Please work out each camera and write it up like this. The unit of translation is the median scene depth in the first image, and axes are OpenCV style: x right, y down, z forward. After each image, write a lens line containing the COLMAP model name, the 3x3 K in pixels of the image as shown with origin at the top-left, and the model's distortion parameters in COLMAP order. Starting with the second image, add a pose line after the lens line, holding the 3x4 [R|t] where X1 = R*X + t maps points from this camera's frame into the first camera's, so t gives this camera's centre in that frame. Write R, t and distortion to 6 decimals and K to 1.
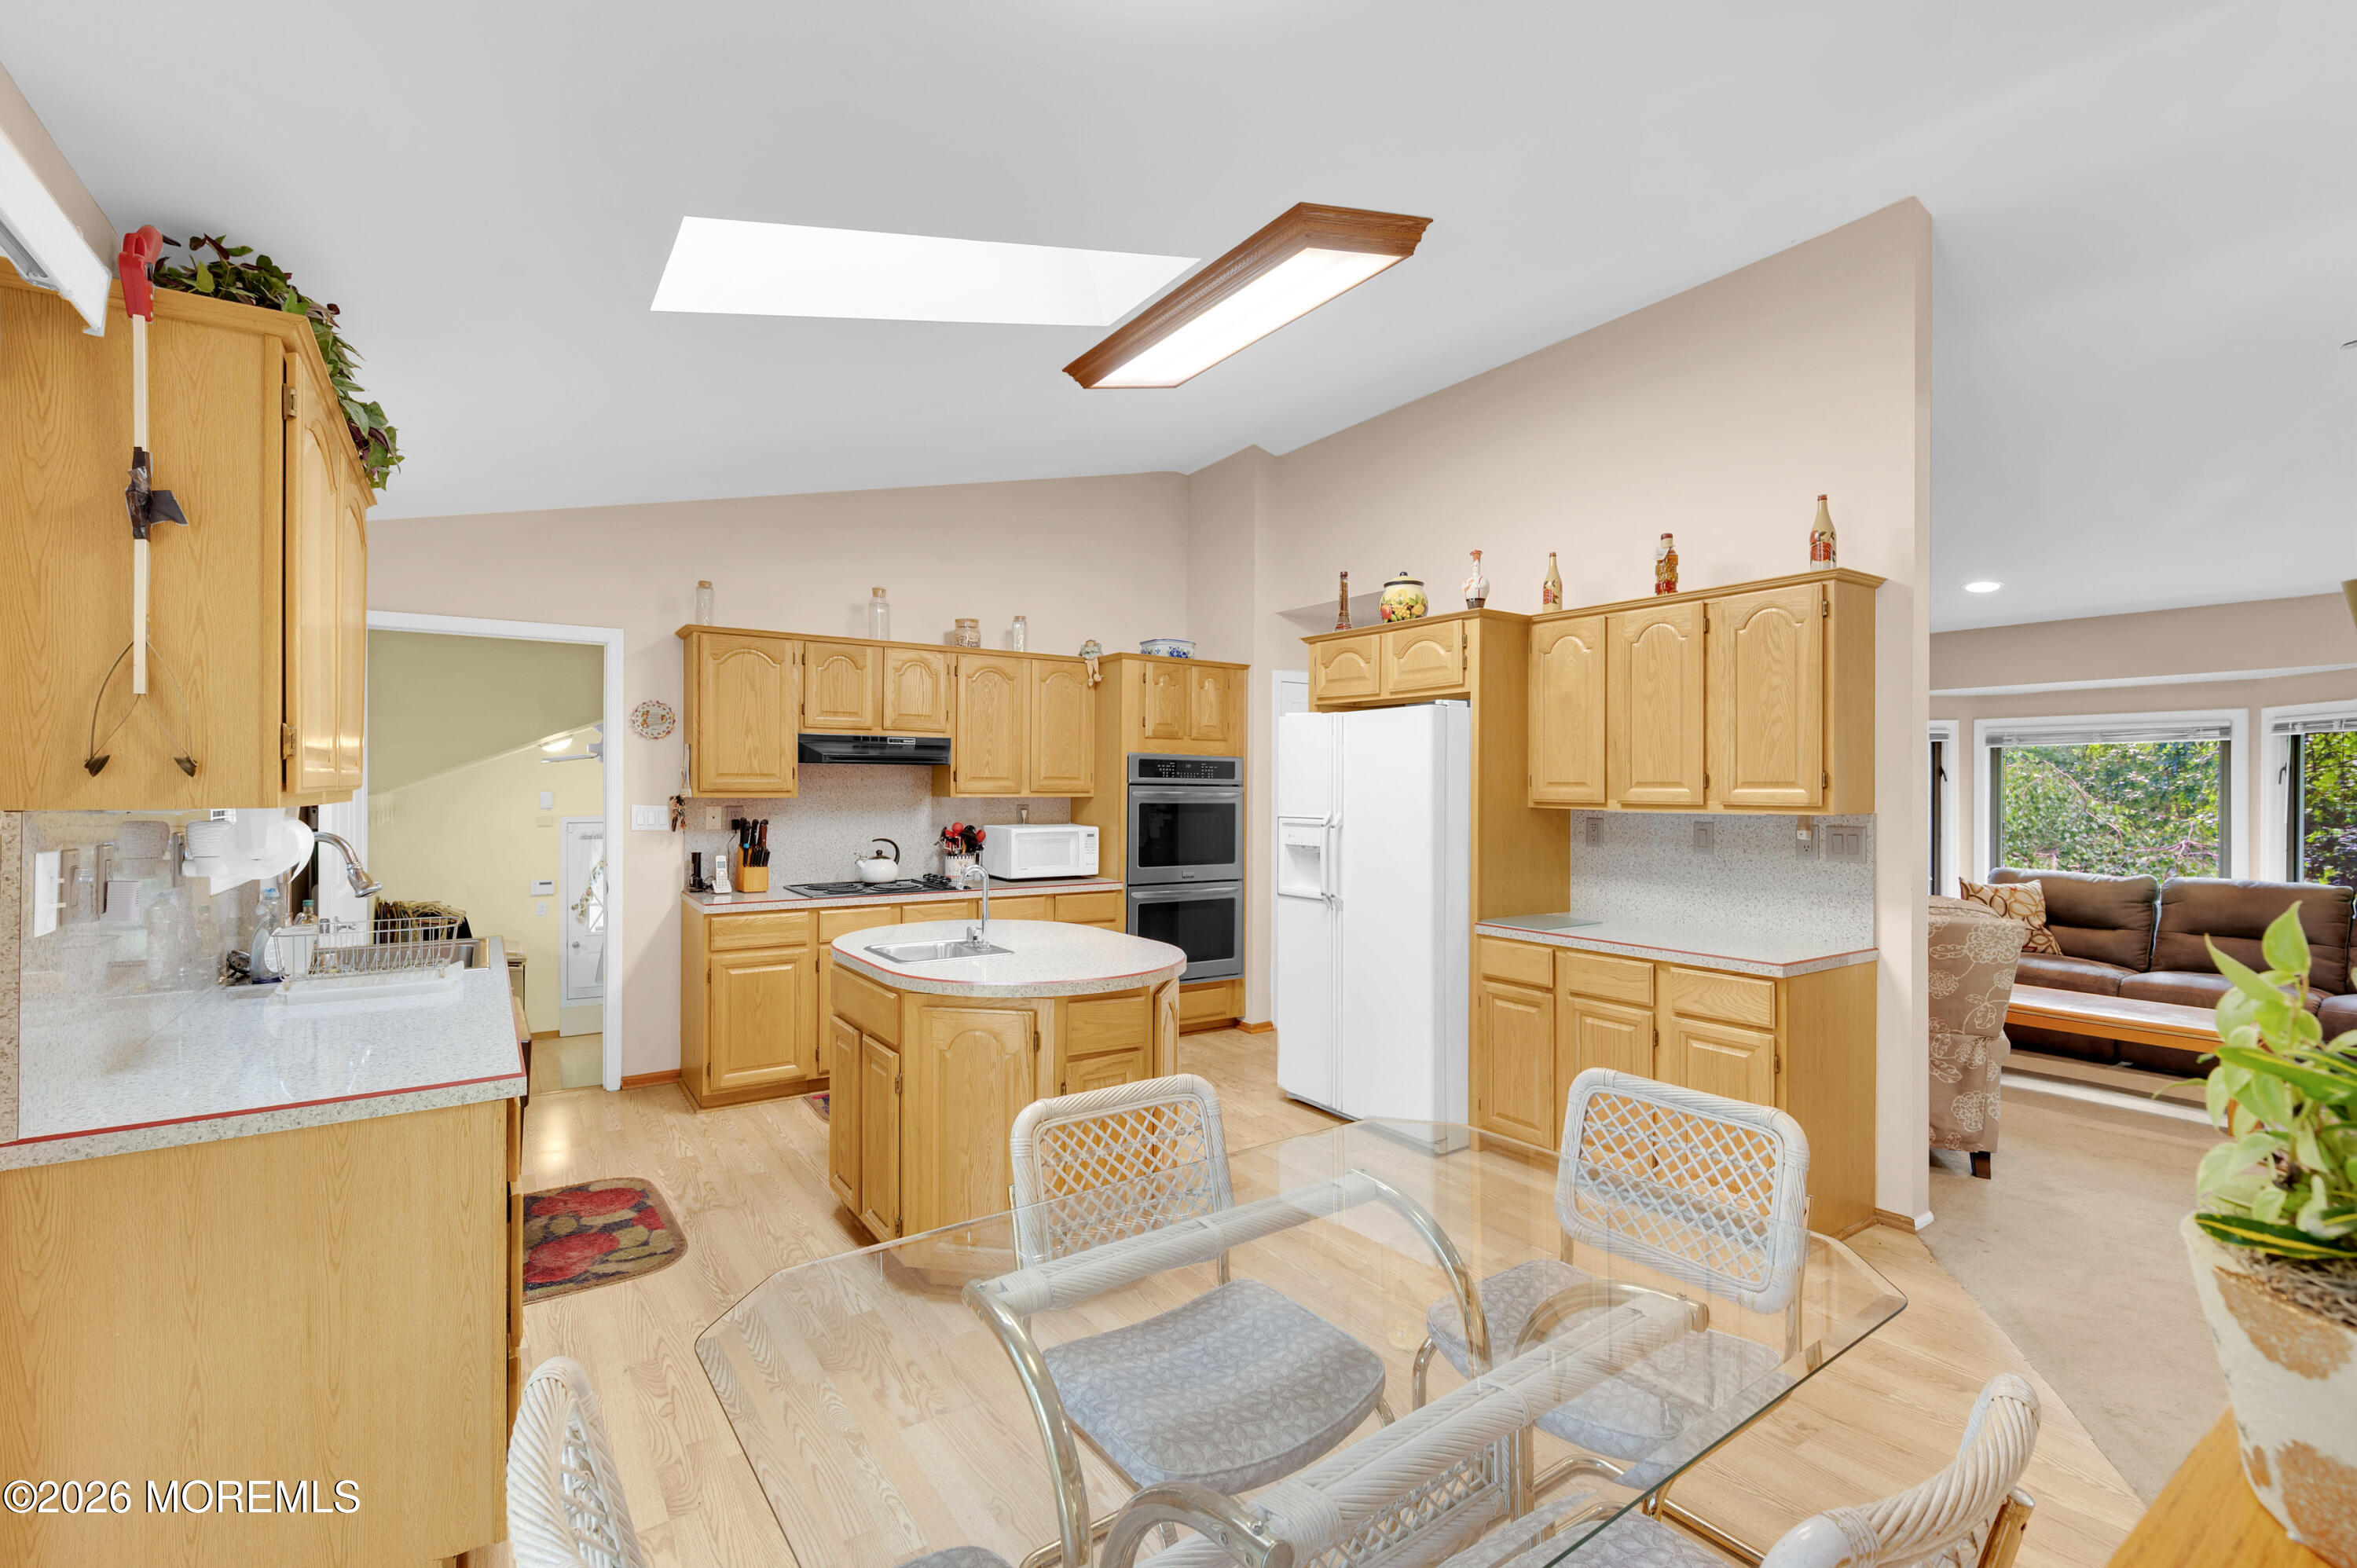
lens RADIAL K [[1027.0, 0, 1188.9], [0, 1027.0, 778.5], [0, 0, 1]] dist [0.001117, -0.000925]
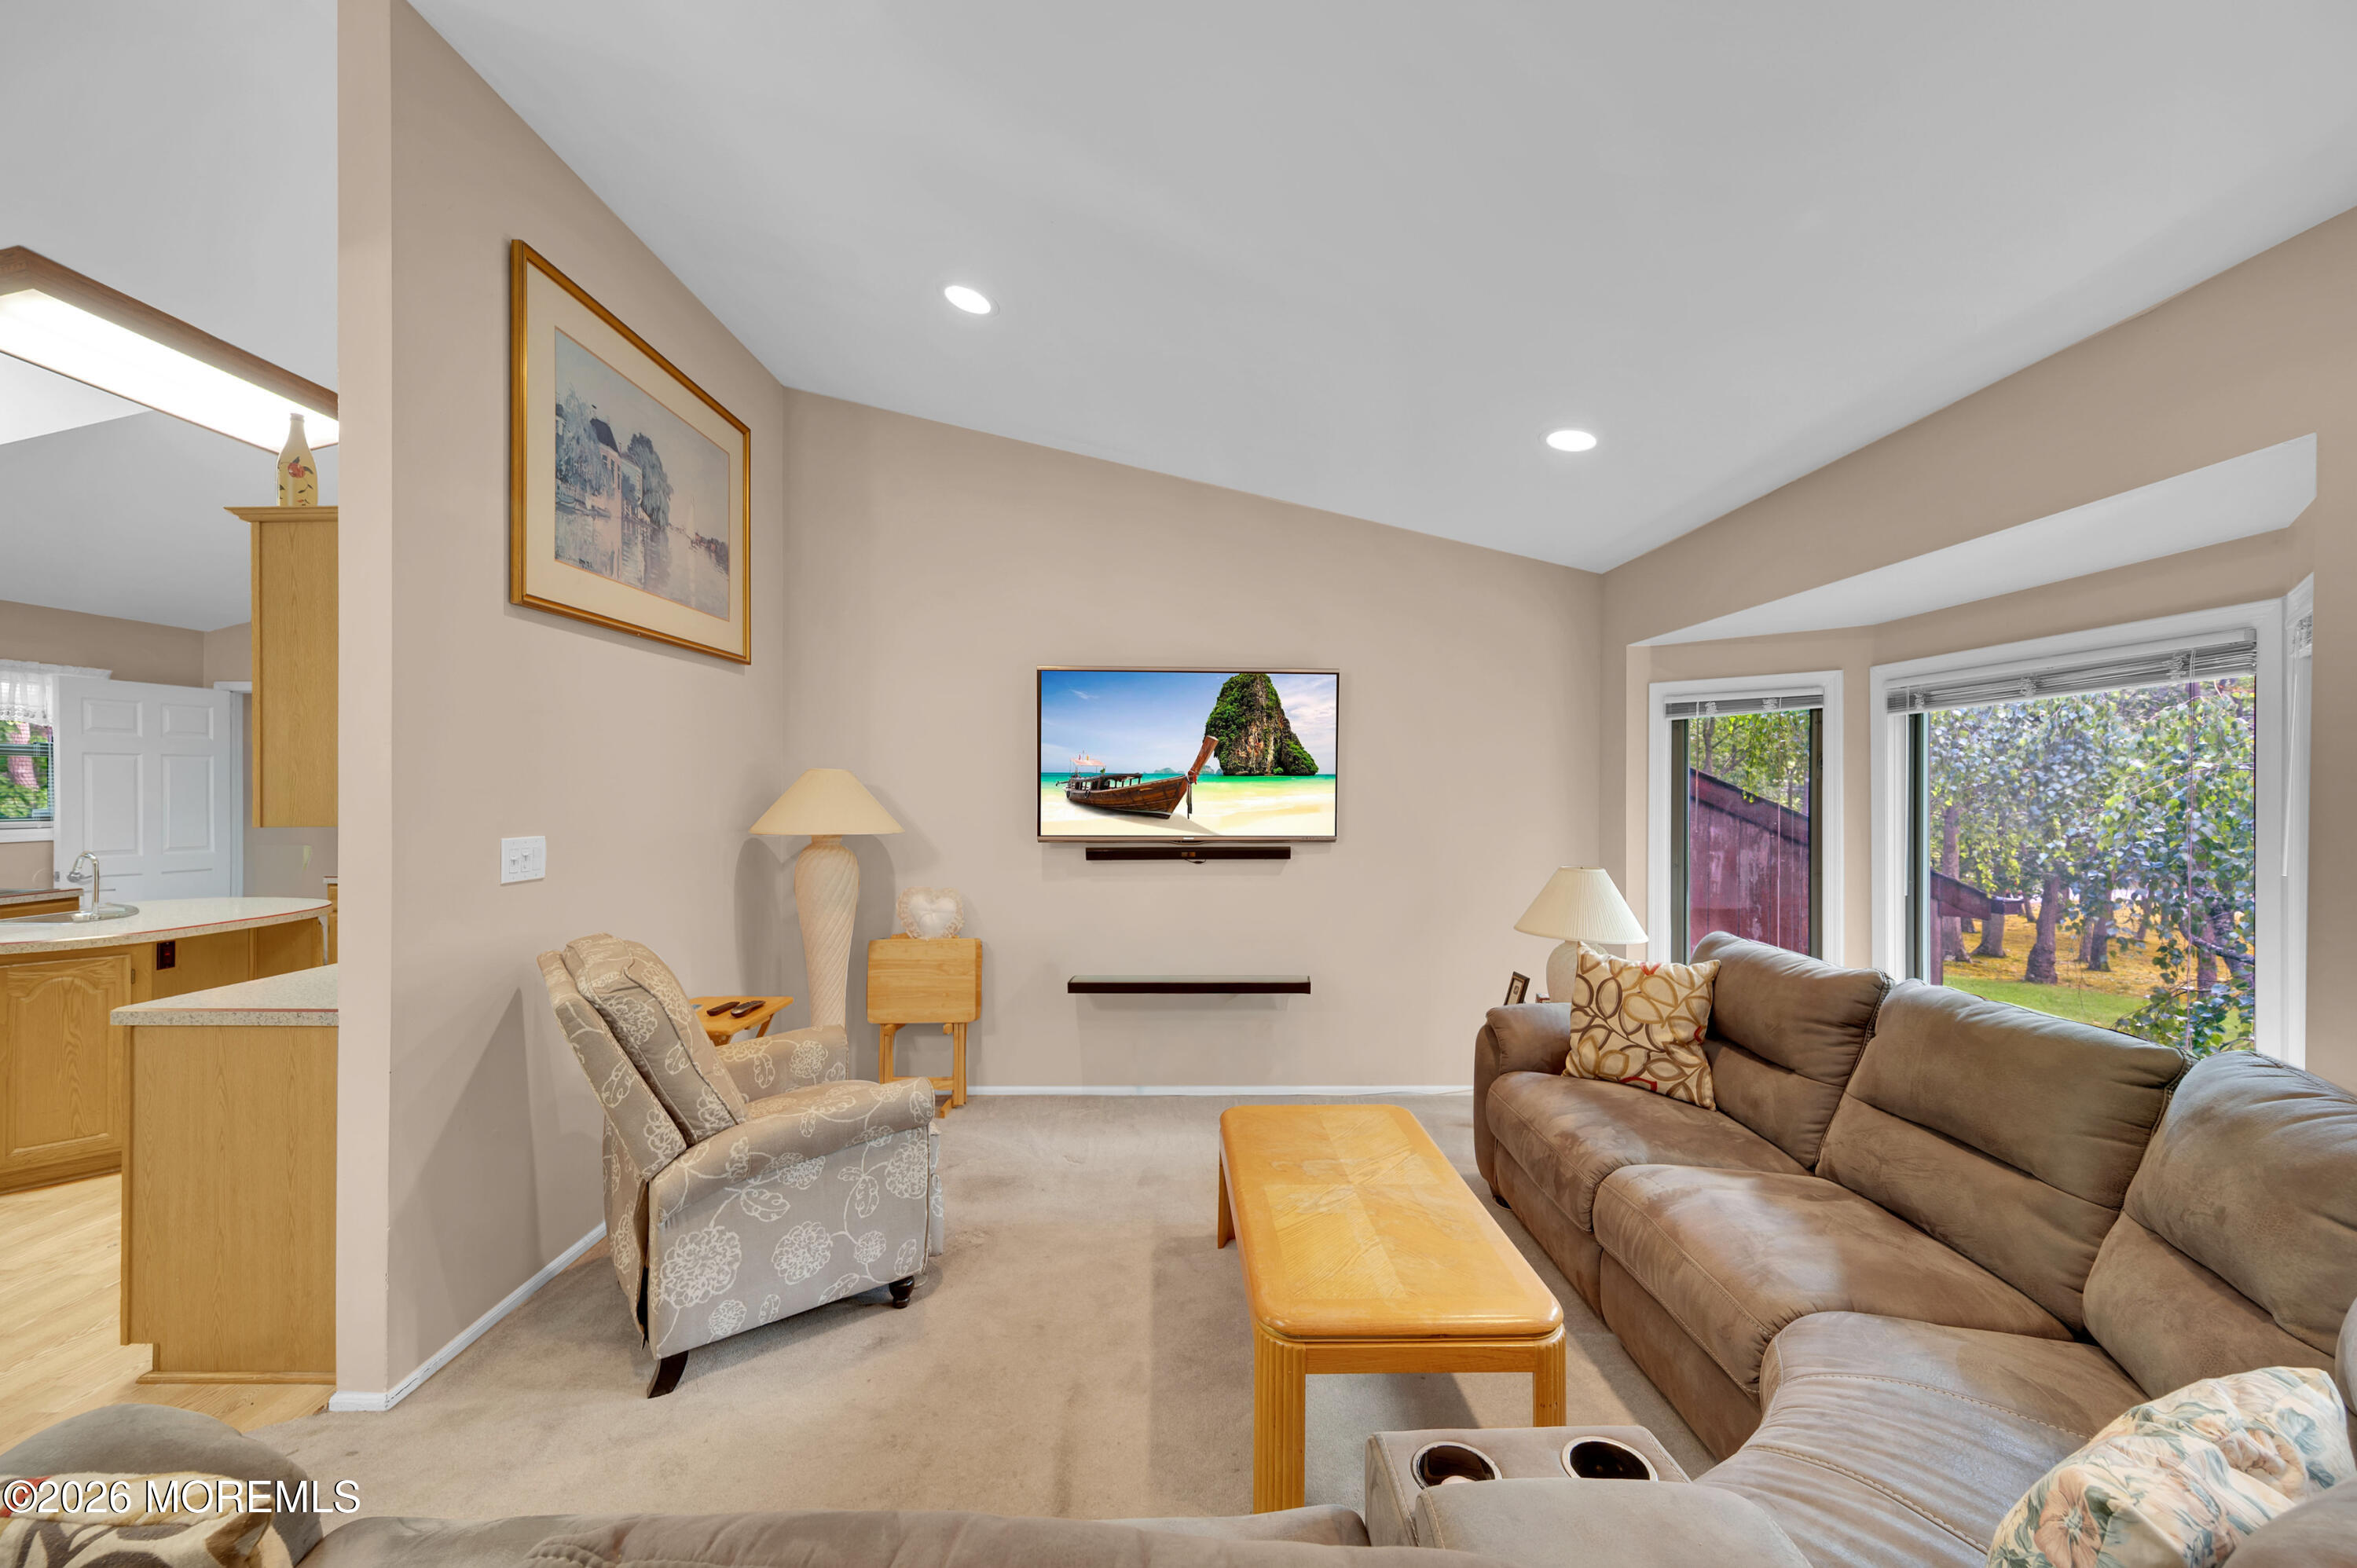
lens RADIAL K [[926.7, 0, 1182.3], [0, 926.7, 773.9], [0, 0, 1]] dist [-0.001913, -0.001271]
pose [[0.831497, -0.012676, -0.555384, 1.065983], [0.007616, 0.999906, -0.011418, 0.005325], [0.555477, 0.005264, 0.831515, 0.540910]]
